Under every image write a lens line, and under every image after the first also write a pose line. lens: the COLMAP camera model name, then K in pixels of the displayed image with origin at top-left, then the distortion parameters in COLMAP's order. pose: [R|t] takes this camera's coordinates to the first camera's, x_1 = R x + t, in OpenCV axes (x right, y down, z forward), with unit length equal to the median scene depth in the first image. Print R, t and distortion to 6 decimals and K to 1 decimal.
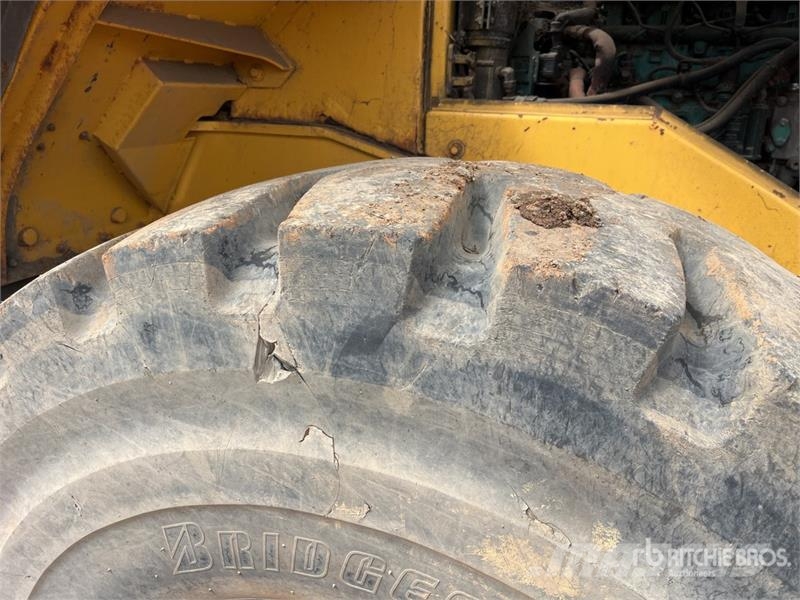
lens RADIAL K [[607.2, 0, 404.5], [0, 607.2, 301.2], [0, 0, 1]] dist [0.082603, -0.116574]
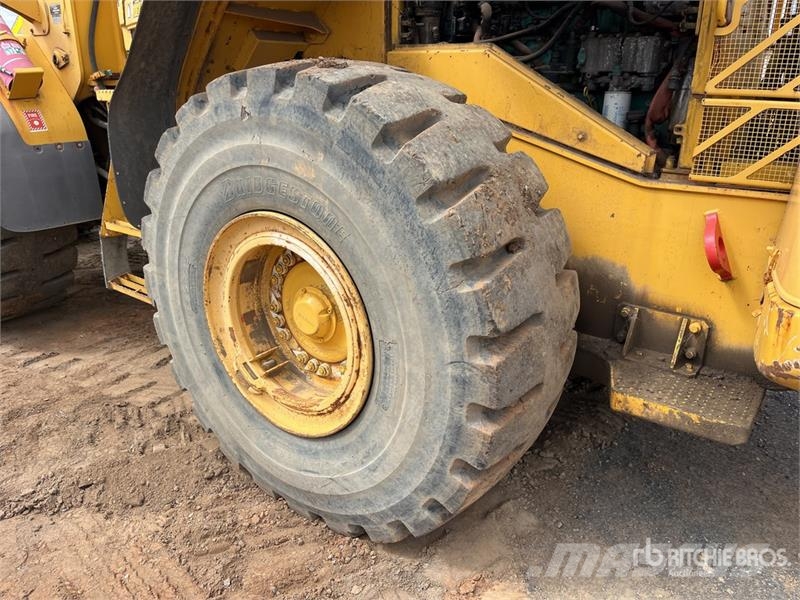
lens RADIAL K [[607.2, 0, 404.5], [0, 607.2, 301.2], [0, 0, 1]] dist [0.082603, -0.116574]
pose [[0.953806, 0.081088, -0.289272, 1.392374], [-0.076300, 0.996697, 0.027809, 0.807910], [0.290572, -0.004453, 0.956843, -1.623009]]
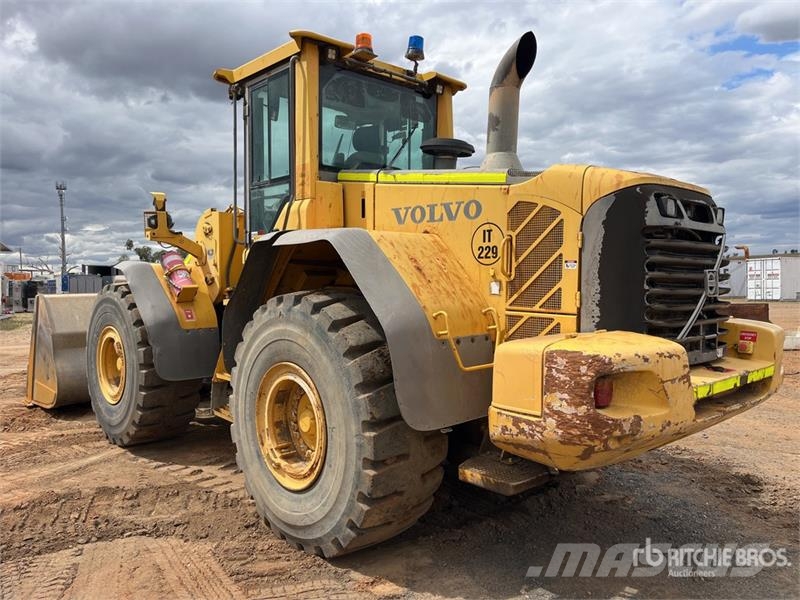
lens RADIAL K [[607.2, 0, 404.5], [0, 607.2, 301.2], [0, 0, 1]] dist [0.082603, -0.116574]
pose [[0.879713, -0.000905, -0.475504, 3.578759], [-0.136119, 0.957671, -0.253651, 1.265015], [0.455605, 0.287865, 0.842352, -3.501270]]
